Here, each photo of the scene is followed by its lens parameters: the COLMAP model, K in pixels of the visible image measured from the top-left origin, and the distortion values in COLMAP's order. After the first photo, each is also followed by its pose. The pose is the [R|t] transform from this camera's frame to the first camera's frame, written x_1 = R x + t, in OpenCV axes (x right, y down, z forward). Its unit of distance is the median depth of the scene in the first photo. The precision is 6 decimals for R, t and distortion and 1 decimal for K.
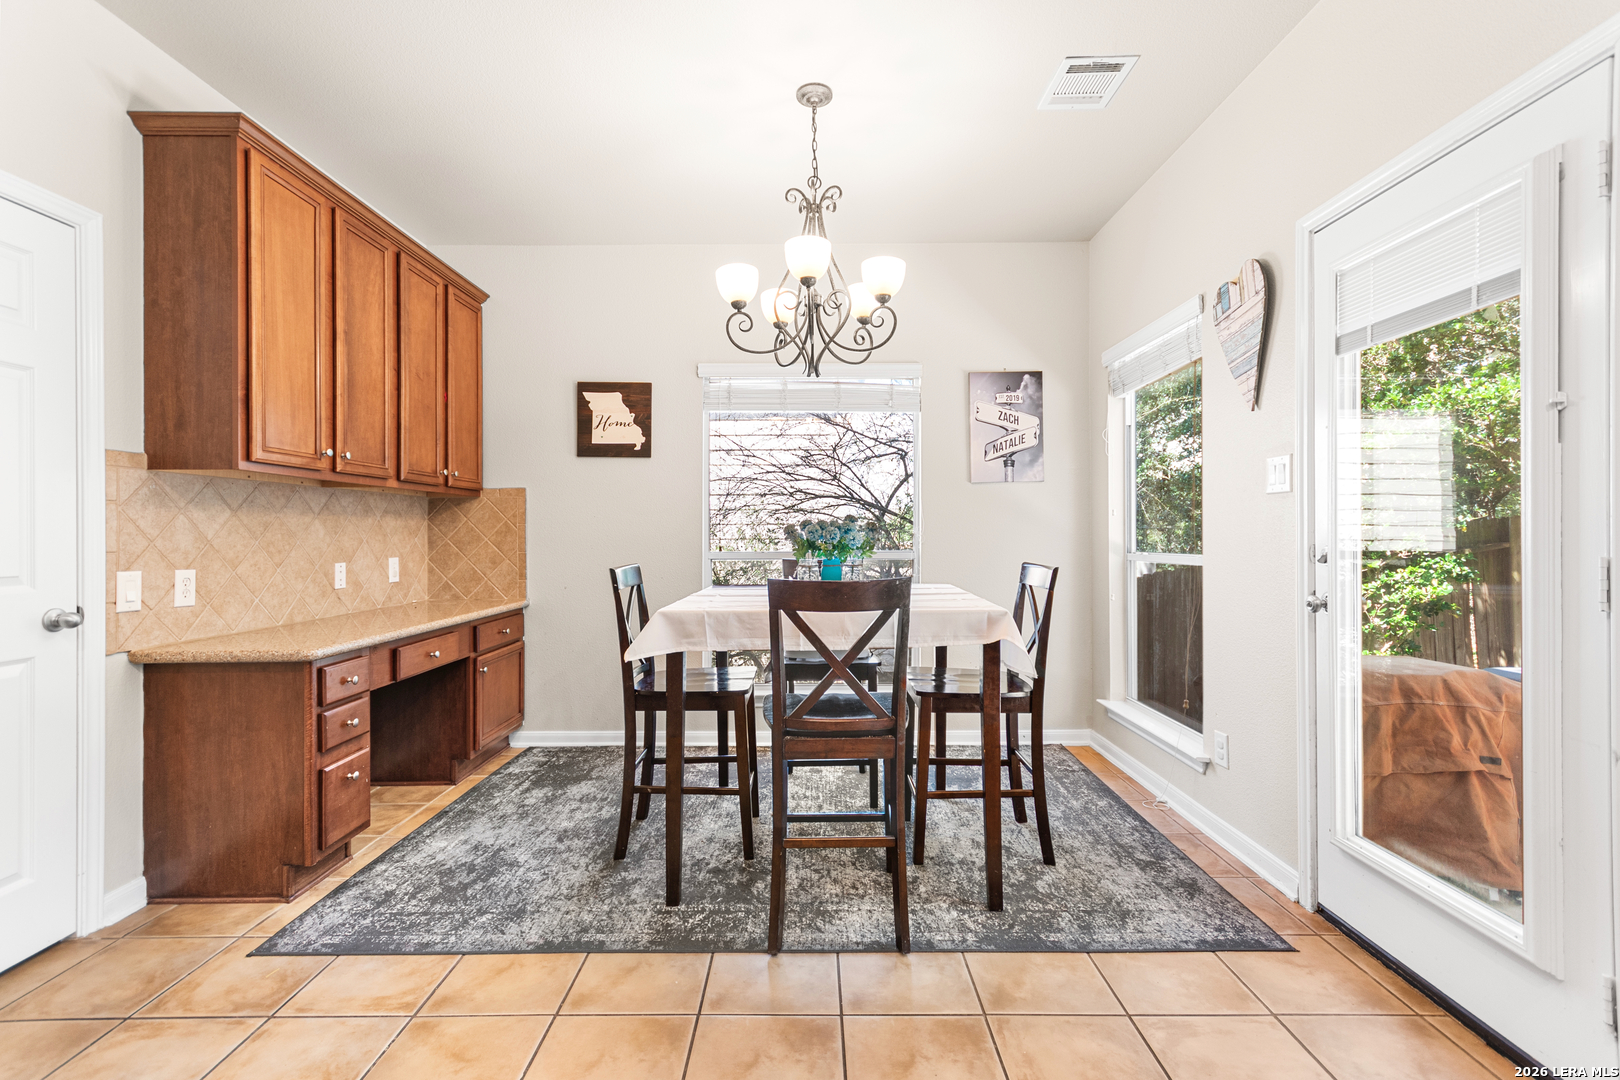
lens RADIAL K [[724.0, 0, 807.3], [0, 724.0, 530.3], [0, 0, 1]] dist [0.008531, 0.000073]
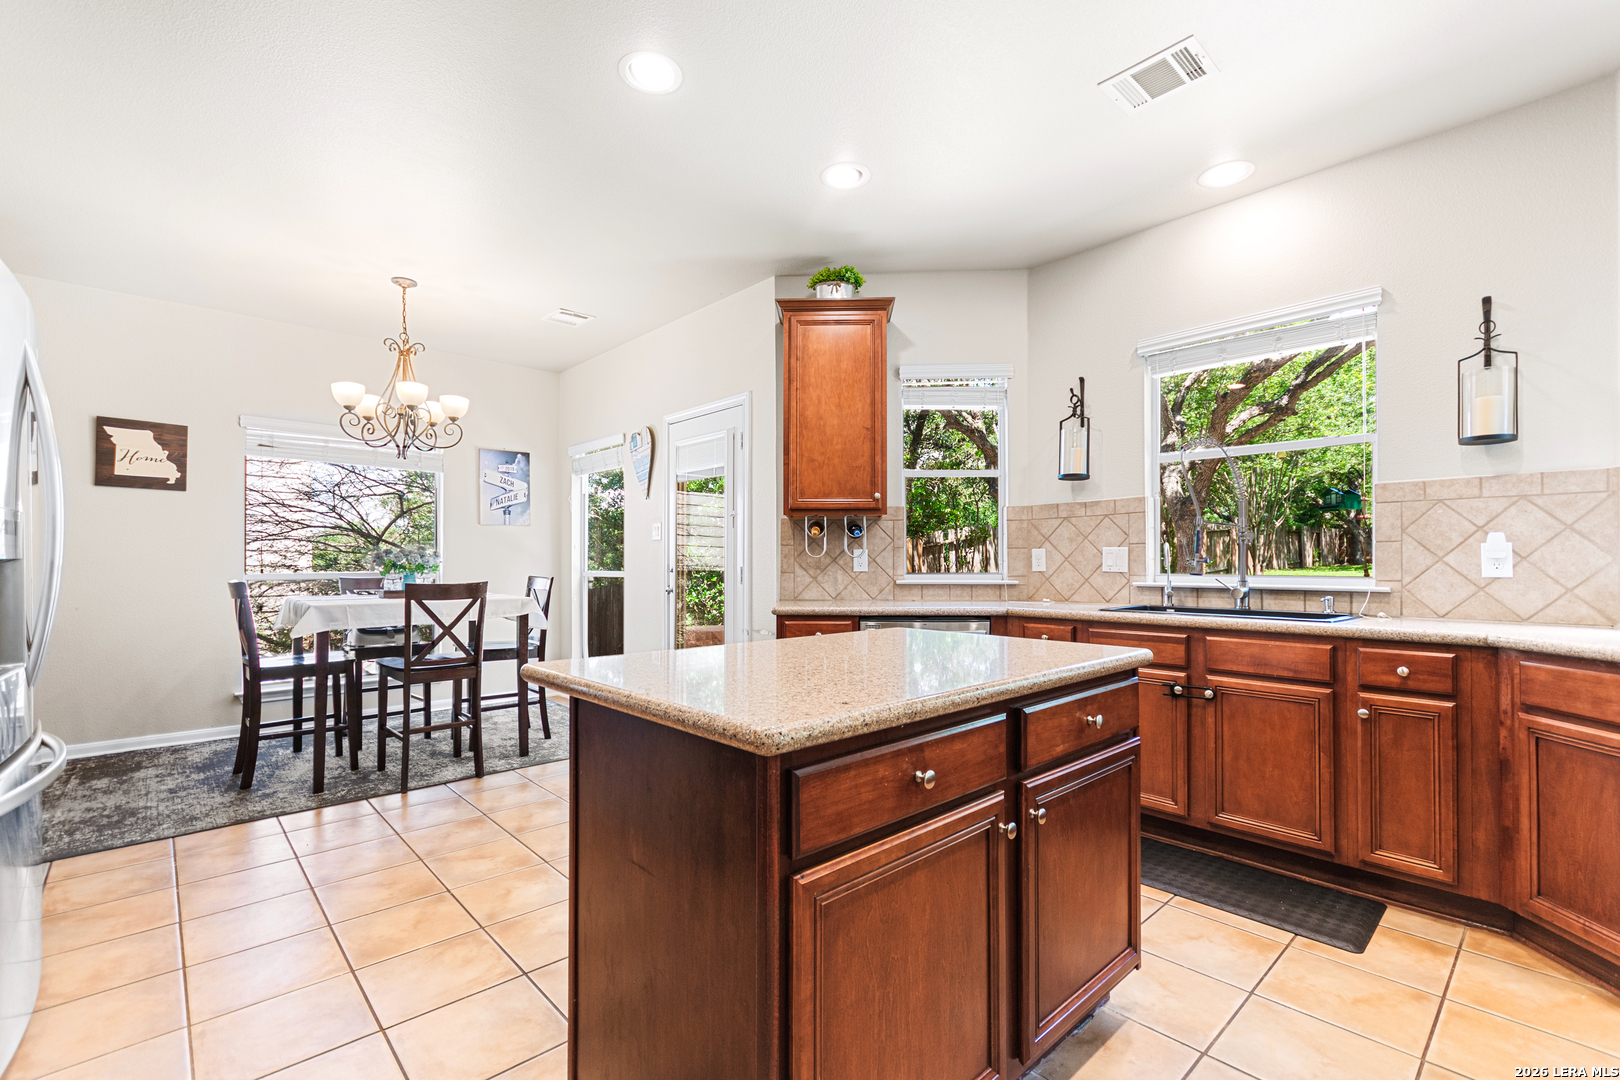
lens RADIAL K [[715.1, 0, 804.1], [0, 715.1, 554.0], [0, 0, 1]] dist [0.011249, -0.004208]
pose [[0.734302, 0.010621, 0.678740, -0.334367], [-0.004951, 0.999935, -0.010292, 0.006514], [-0.678805, 0.004197, 0.734307, -0.609771]]
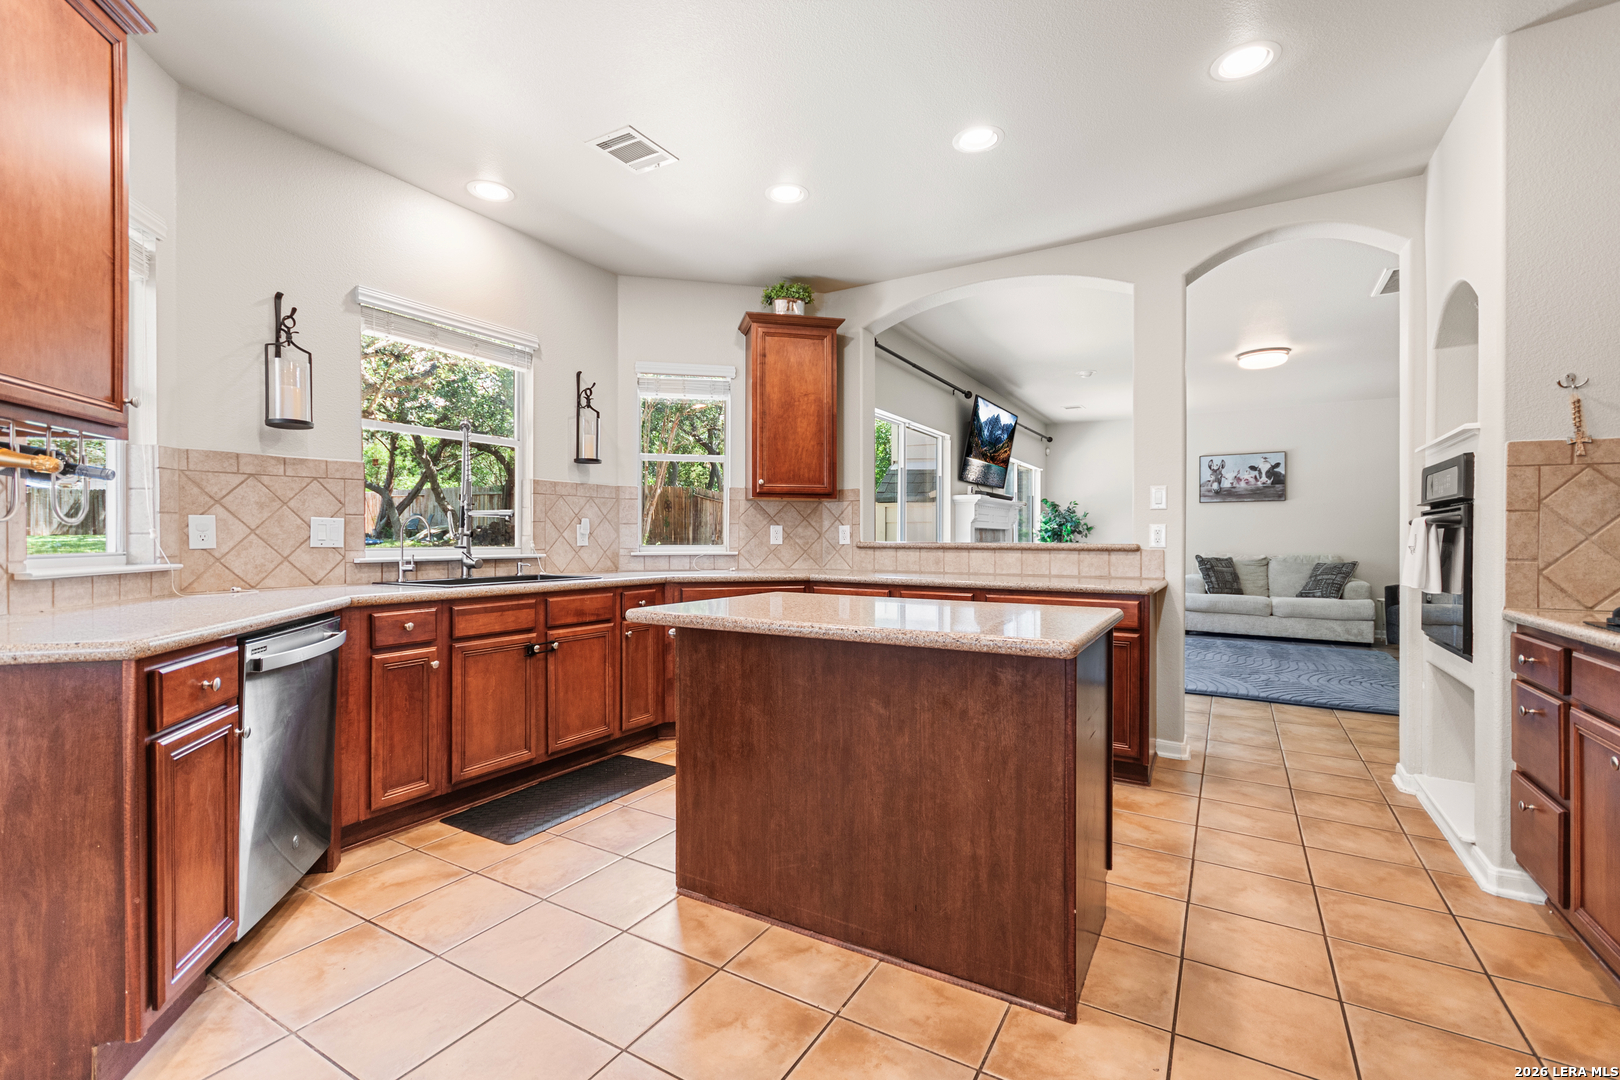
lens RADIAL K [[708.9, 0, 809.5], [0, 708.9, 537.9], [0, 0, 1]] dist [0.005547, 0.000458]
pose [[-0.864024, 0.000922, 0.503450, -0.227200], [-0.001856, 0.999986, -0.005017, 0.011700], [-0.503448, -0.005269, -0.864010, 0.368557]]
